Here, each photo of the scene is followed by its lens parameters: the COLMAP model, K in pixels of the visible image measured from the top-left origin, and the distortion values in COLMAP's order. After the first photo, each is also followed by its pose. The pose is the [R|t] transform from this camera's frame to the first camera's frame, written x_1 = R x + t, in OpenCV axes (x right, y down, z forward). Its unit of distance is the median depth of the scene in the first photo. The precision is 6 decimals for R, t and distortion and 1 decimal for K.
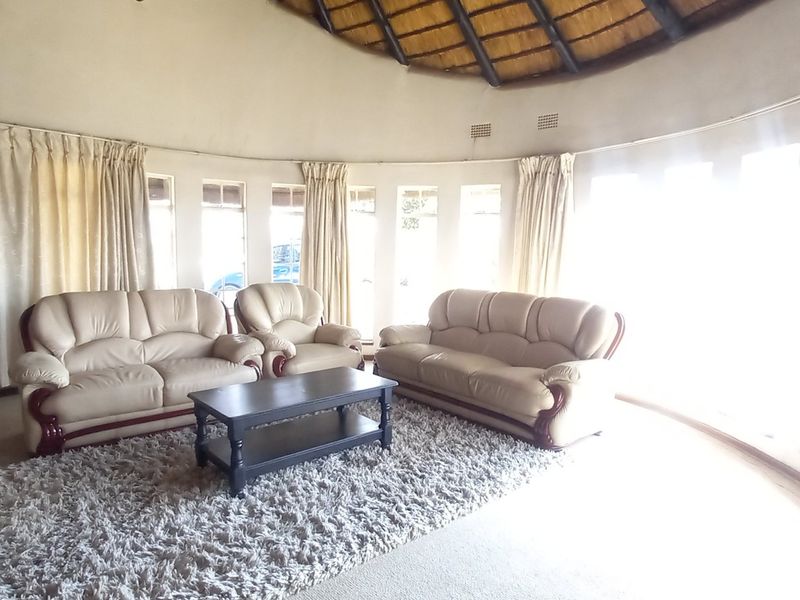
lens RADIAL K [[527.4, 0, 400.0], [0, 527.4, 300.0], [0, 0, 1]] dist [0.008382, -0.005554]
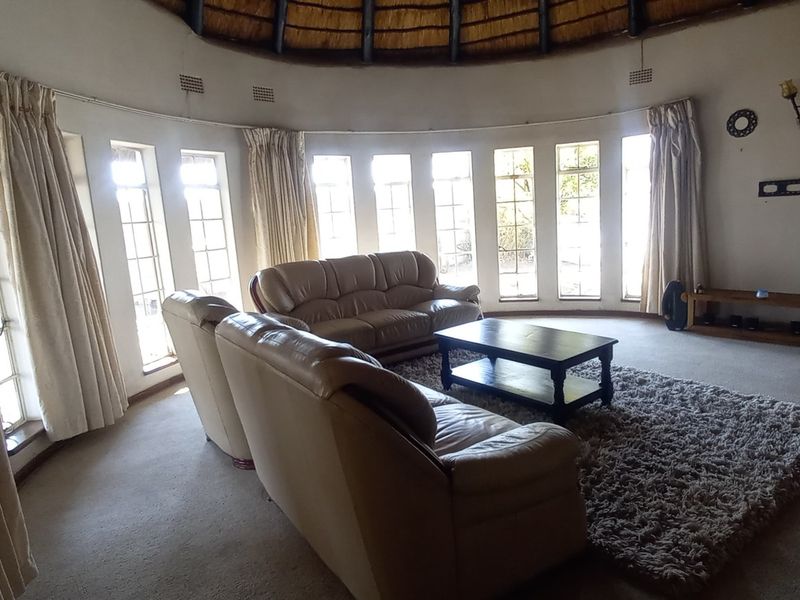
lens RADIAL K [[527.4, 0, 400.0], [0, 527.4, 300.0], [0, 0, 1]] dist [0.008382, -0.005554]
pose [[-0.025692, -0.176028, 0.984050, -0.782773], [0.198859, 0.963802, 0.177597, -0.087198], [-0.979691, 0.200250, 0.010243, 0.811140]]
